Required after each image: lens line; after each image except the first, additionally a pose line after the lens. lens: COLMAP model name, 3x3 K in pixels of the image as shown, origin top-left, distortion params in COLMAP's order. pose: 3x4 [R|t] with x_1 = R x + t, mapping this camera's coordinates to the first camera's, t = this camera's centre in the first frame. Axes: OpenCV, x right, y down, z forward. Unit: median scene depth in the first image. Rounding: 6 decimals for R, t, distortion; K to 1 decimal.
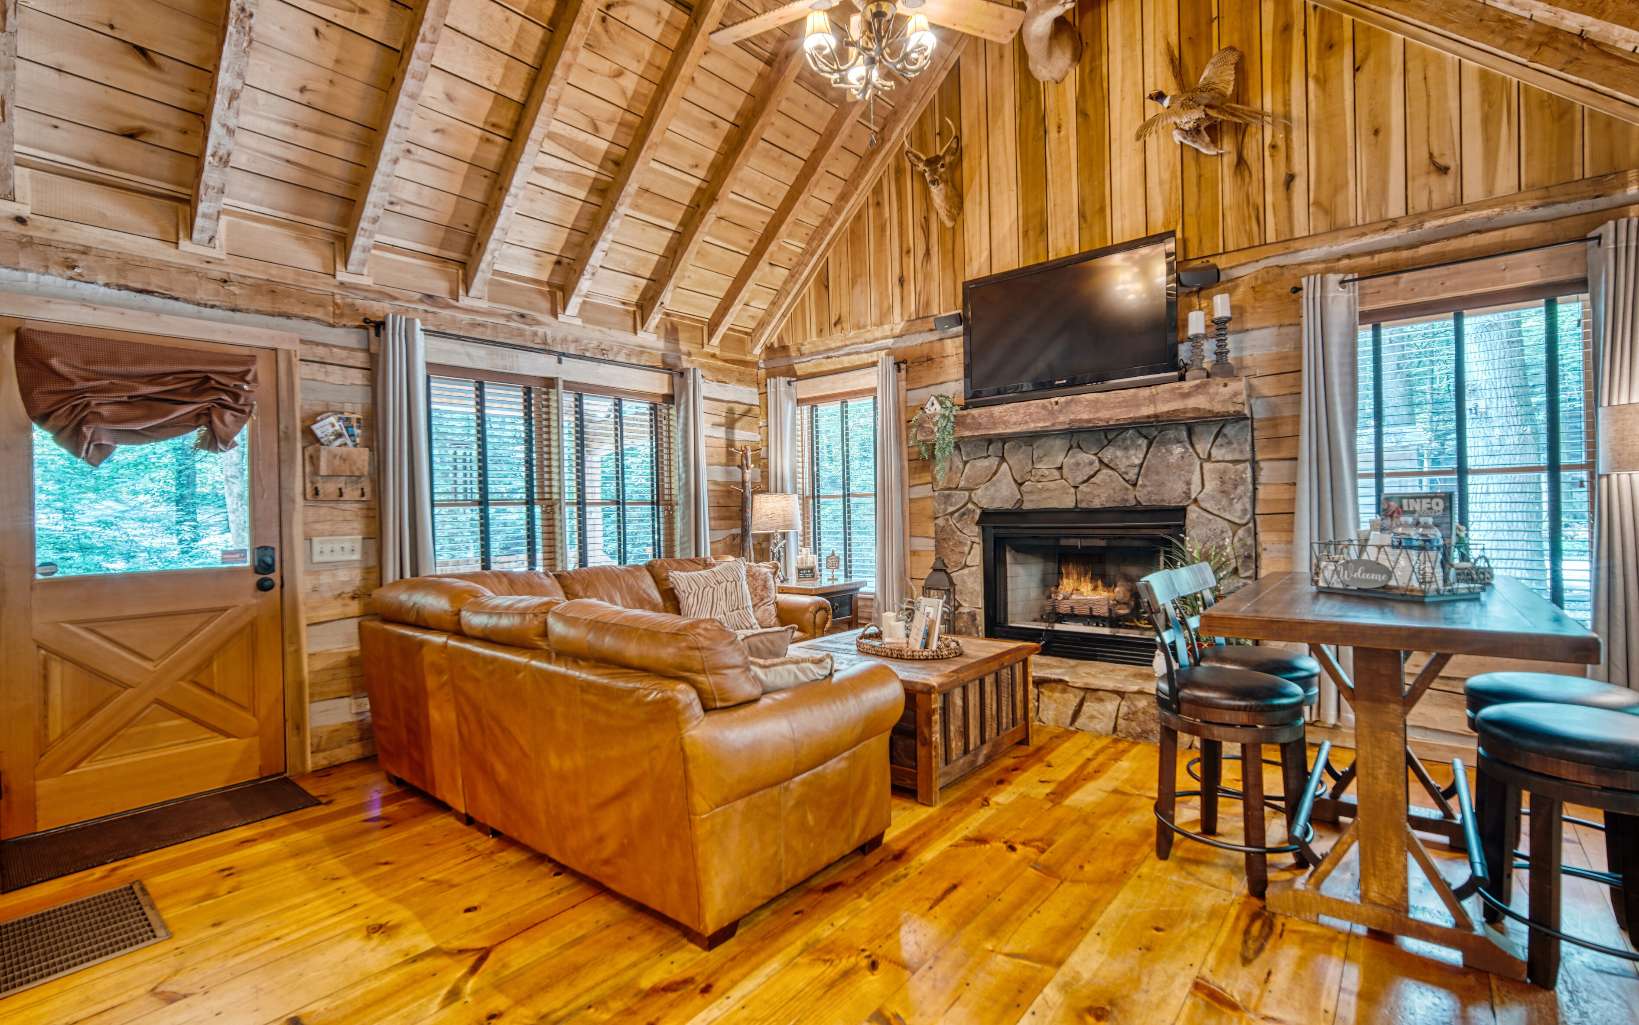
lens RADIAL K [[733.0, 0, 826.6], [0, 733.0, 511.4], [0, 0, 1]] dist [0.002347, -0.001348]
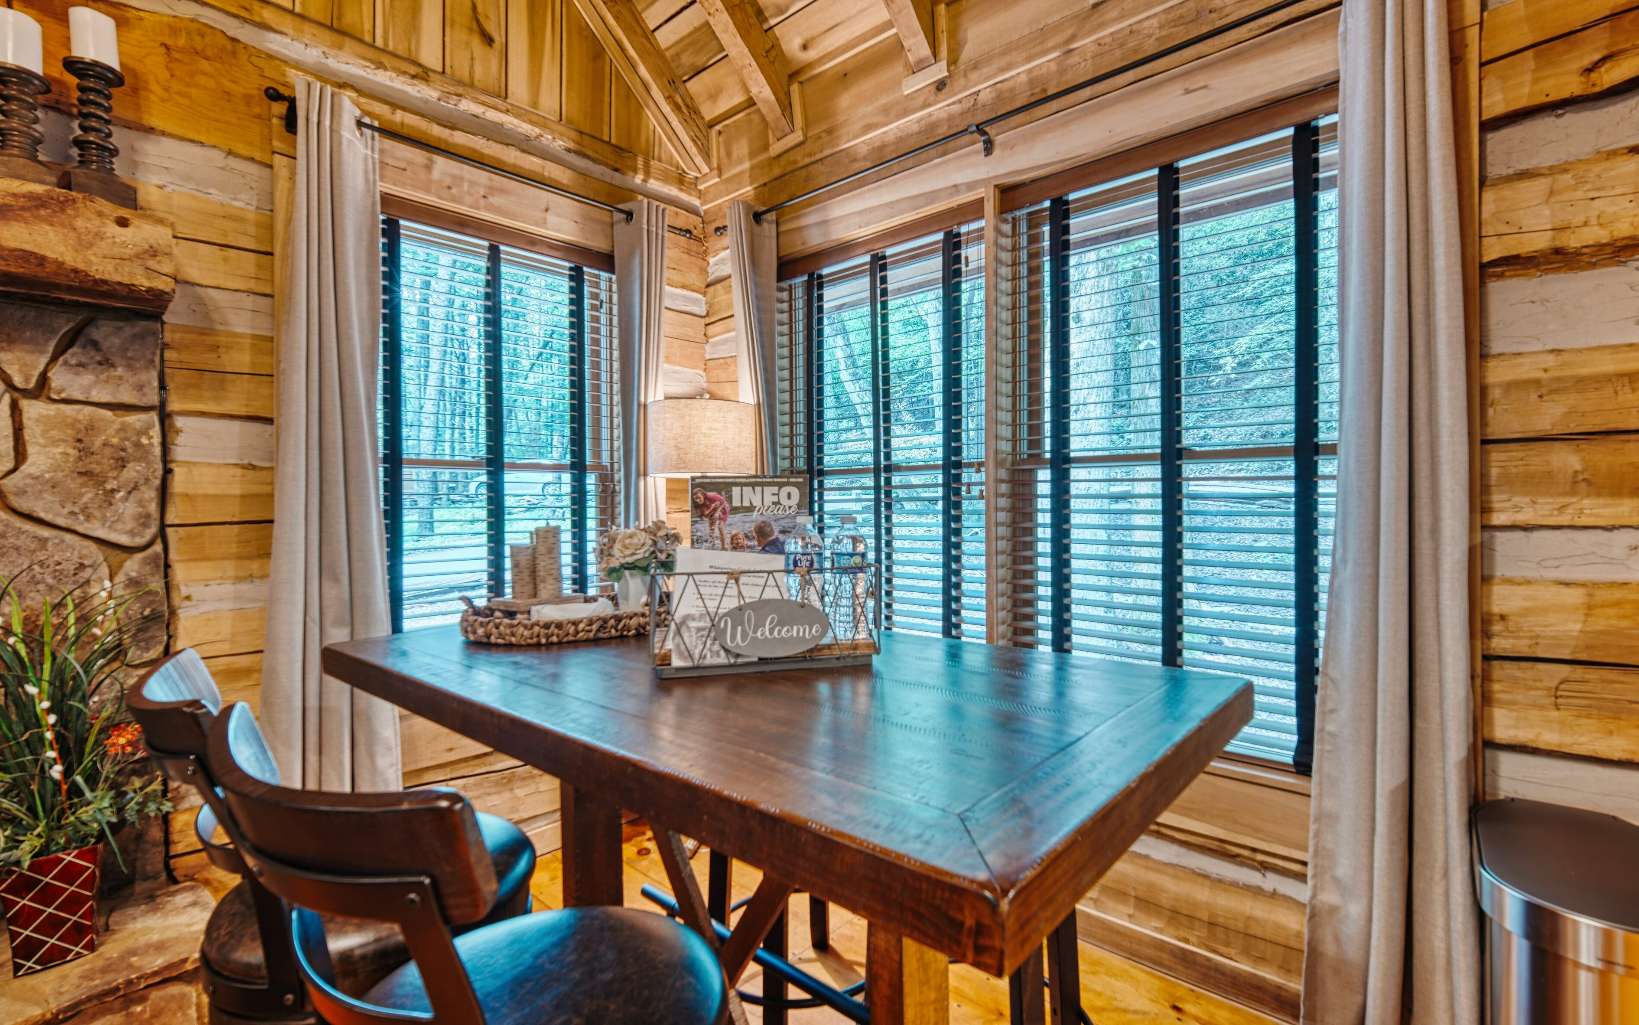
lens RADIAL K [[733.0, 0, 826.5], [0, 733.0, 507.6], [0, 0, 1]] dist [0.002347, -0.001348]
pose [[0.048747, 0.023231, 0.998541, 0.136194], [0.011523, 0.999650, -0.023819, 0.008696], [-0.998745, 0.012668, 0.048462, 0.556898]]
